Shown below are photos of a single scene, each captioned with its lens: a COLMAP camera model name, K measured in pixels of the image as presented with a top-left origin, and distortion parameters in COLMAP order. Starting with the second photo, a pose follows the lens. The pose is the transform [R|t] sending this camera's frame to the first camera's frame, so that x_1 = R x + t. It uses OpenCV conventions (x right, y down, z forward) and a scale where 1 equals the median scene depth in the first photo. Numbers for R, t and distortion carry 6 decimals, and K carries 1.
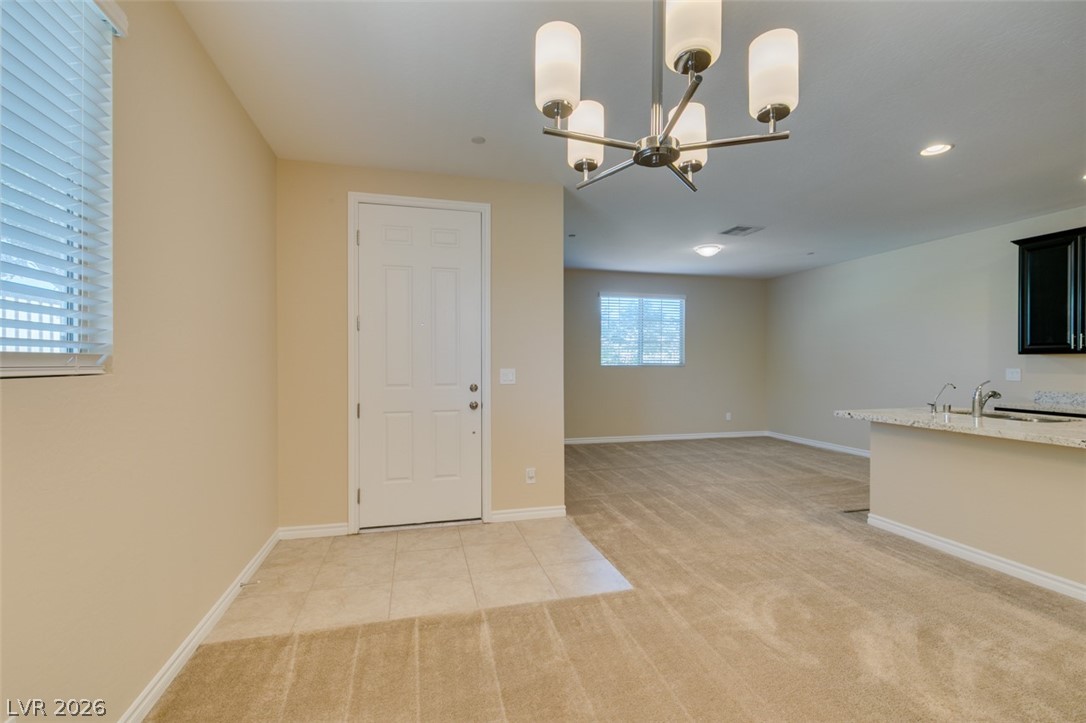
lens RADIAL K [[481.4, 0, 537.9], [0, 481.4, 364.1], [0, 0, 1]] dist [-0.002287, -0.000431]
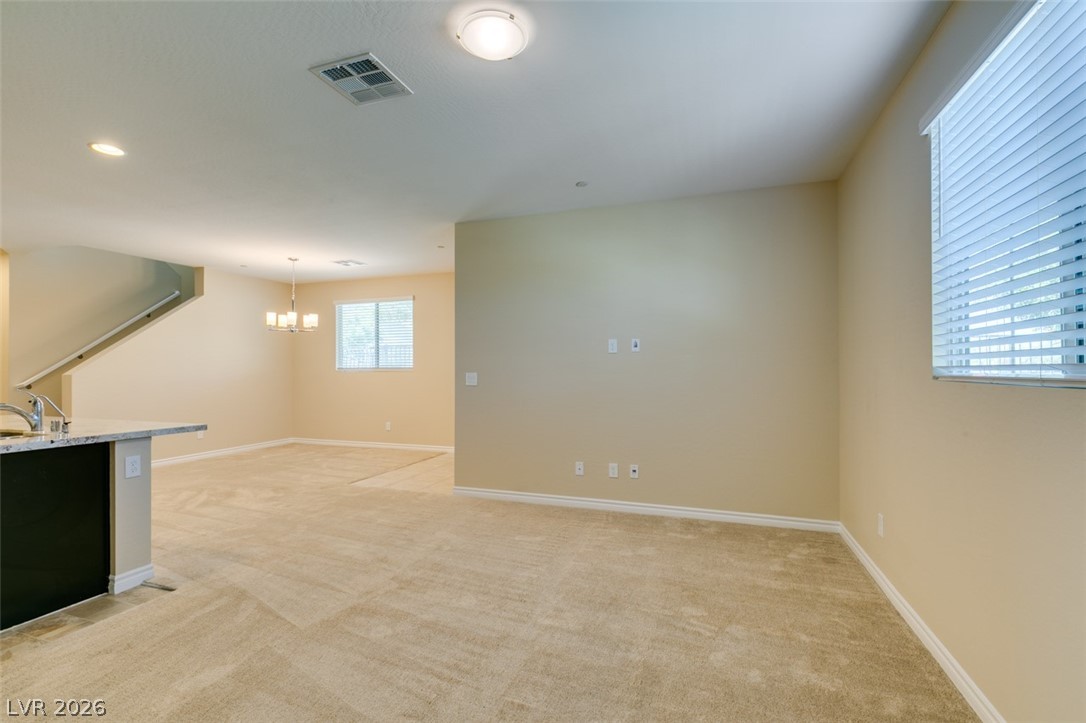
lens RADIAL K [[478.2, 0, 538.0], [0, 478.2, 365.3], [0, 0, 1]] dist [-0.001976, -0.000419]
pose [[-0.558938, -0.005677, -0.829190, 0.979248], [0.000340, 0.999975, -0.007075, -0.002044], [0.829209, -0.004236, -0.558922, 1.941334]]
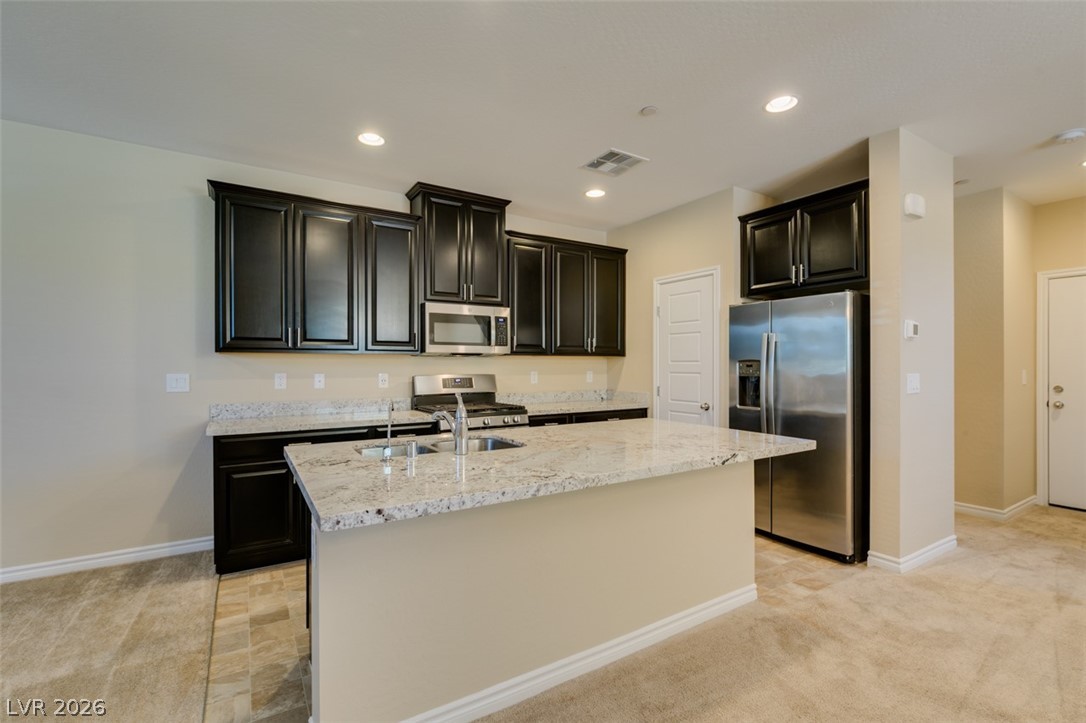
lens RADIAL K [[488.7, 0, 545.5], [0, 488.7, 364.1], [0, 0, 1]] dist [-0.002057, -0.000893]
pose [[-0.310793, -0.000032, 0.950478, 0.259283], [0.004085, 0.999991, 0.001370, -0.003449], [-0.950469, 0.004309, -0.310790, 0.946153]]
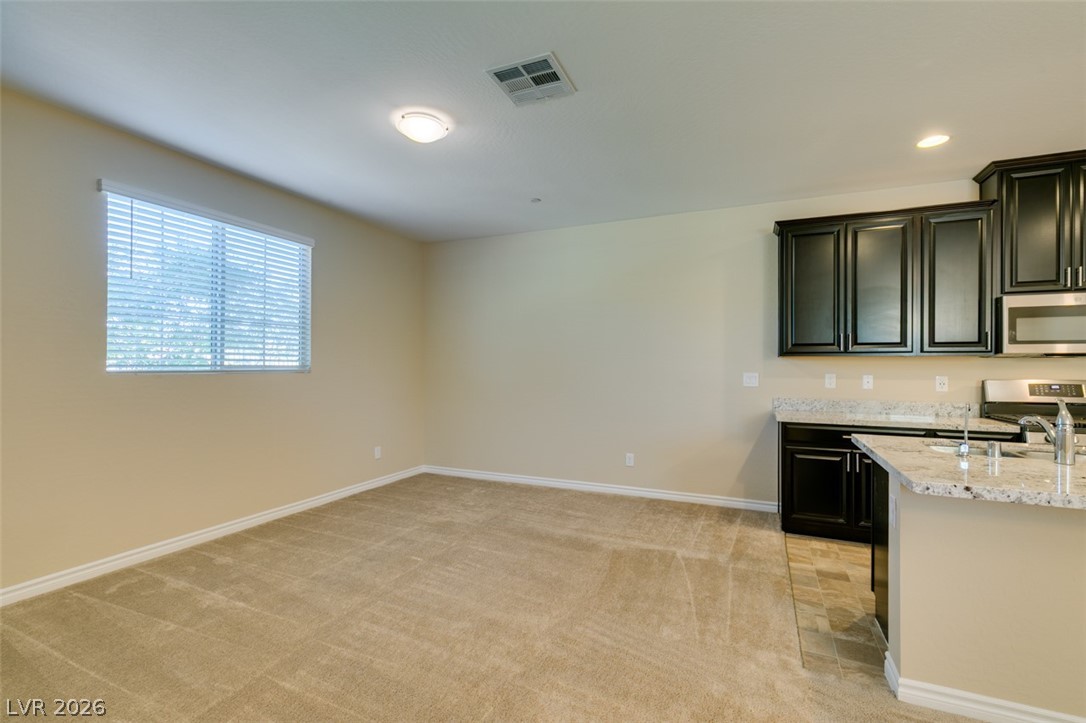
lens RADIAL K [[488.0, 0, 538.6], [0, 488.0, 365.3], [0, 0, 1]] dist [0.002356, 0.000339]
pose [[0.620290, 0.001978, 0.784370, 0.076526], [-0.000979, 0.999998, -0.001748, -0.002932], [-0.784372, 0.000316, 0.620291, 0.978041]]
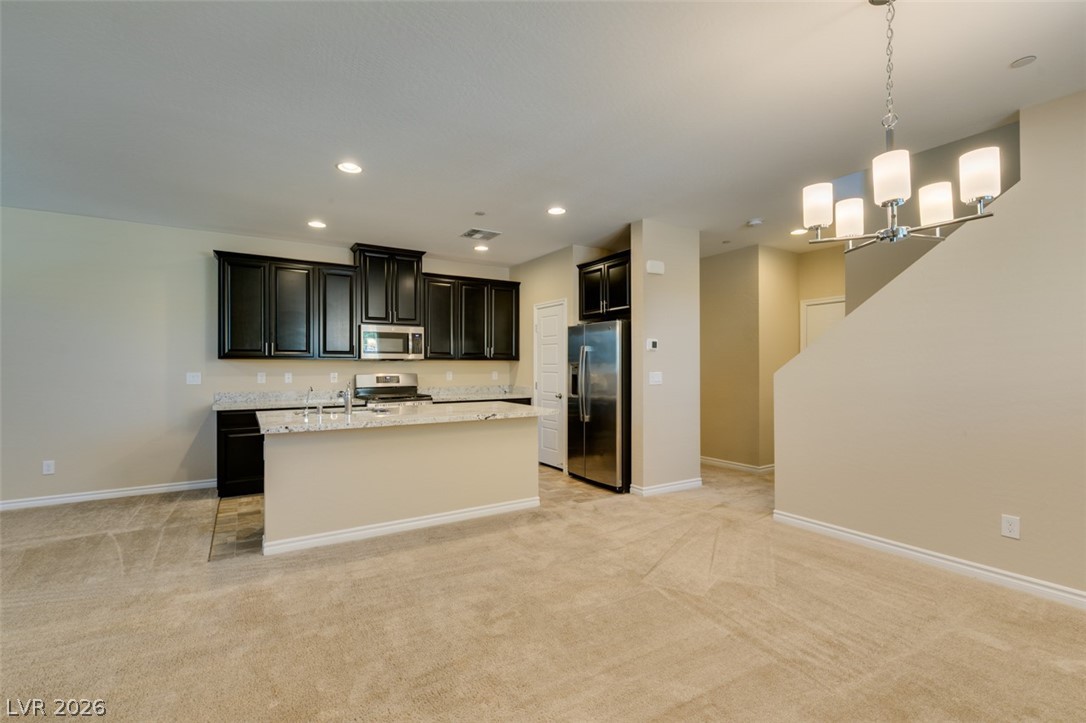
lens RADIAL K [[482.2, 0, 542.4], [0, 482.2, 363.9], [0, 0, 1]] dist [0.001687, -0.000510]
pose [[-0.308915, 0.004407, 0.951079, -0.279661], [0.004758, 0.999984, -0.003088, -0.003413], [-0.951078, 0.003571, -0.308931, 0.793976]]
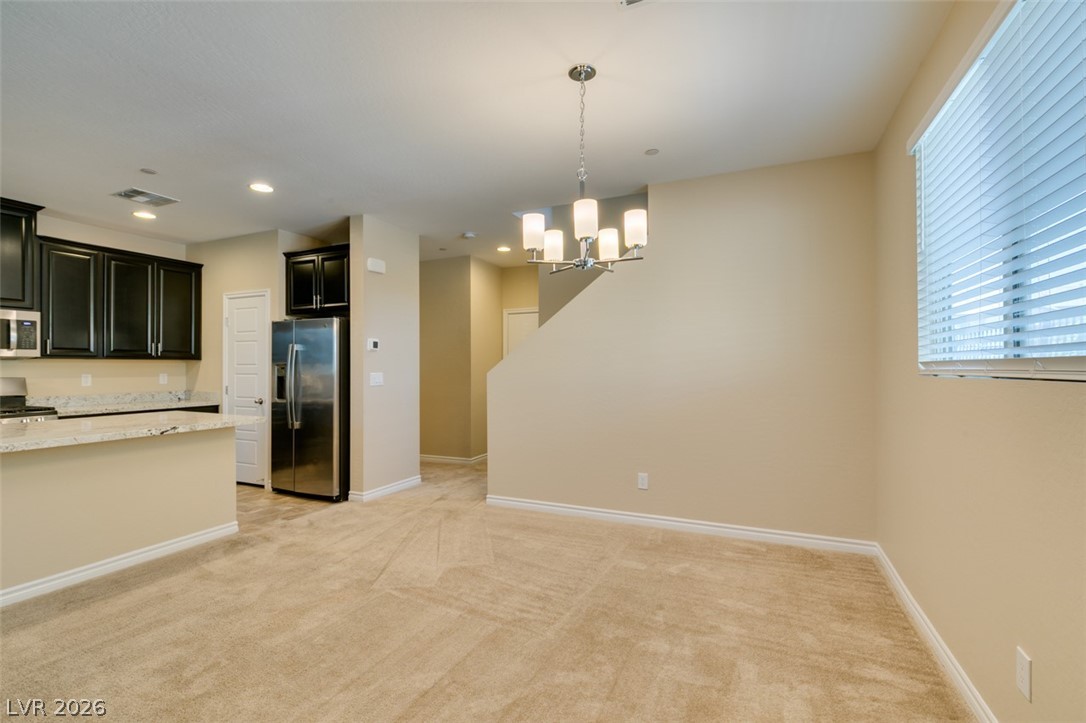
lens RADIAL K [[483.1, 0, 541.0], [0, 483.1, 364.2], [0, 0, 1]] dist [-0.002376, -0.000249]
pose [[-0.783536, 0.003566, 0.621337, -0.269366], [0.003856, 0.999992, -0.000877, -0.003707], [-0.621335, 0.001708, -0.783543, 0.829599]]
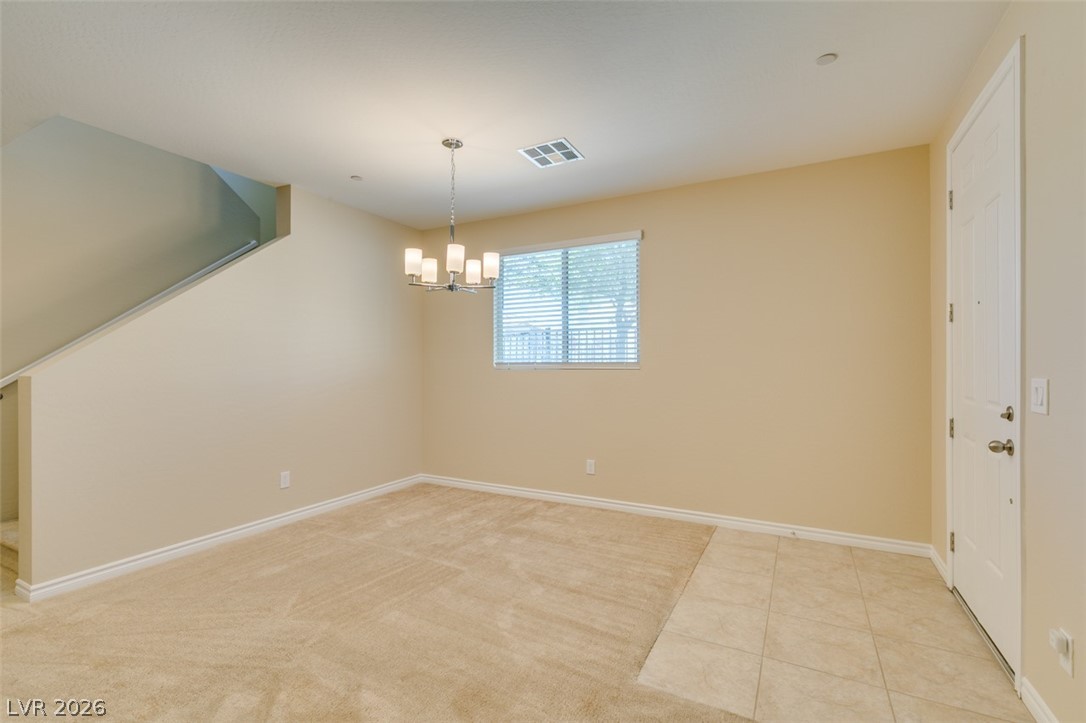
lens RADIAL K [[481.4, 0, 537.9], [0, 481.4, 364.1], [0, 0, 1]] dist [-0.002287, -0.000431]
pose [[-0.679873, -0.000703, -0.733329, 0.586247], [-0.001406, 0.999999, 0.000345, -0.003057], [0.733328, 0.001265, -0.679874, 0.979787]]
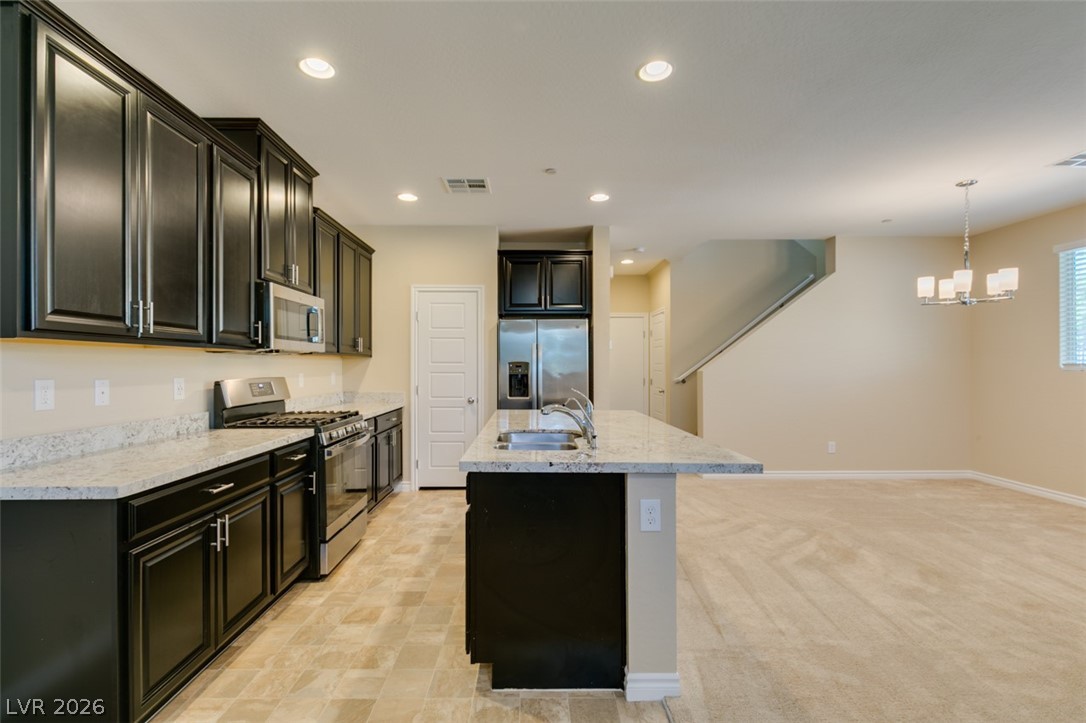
lens RADIAL K [[490.9, 0, 538.7], [0, 490.9, 364.1], [0, 0, 1]] dist [-0.000057, -0.000950]
pose [[-0.972605, -0.001002, 0.232461, 0.710938], [-0.001144, 0.999999, -0.000479, -0.002912], [-0.232461, -0.000732, -0.972605, 1.516395]]
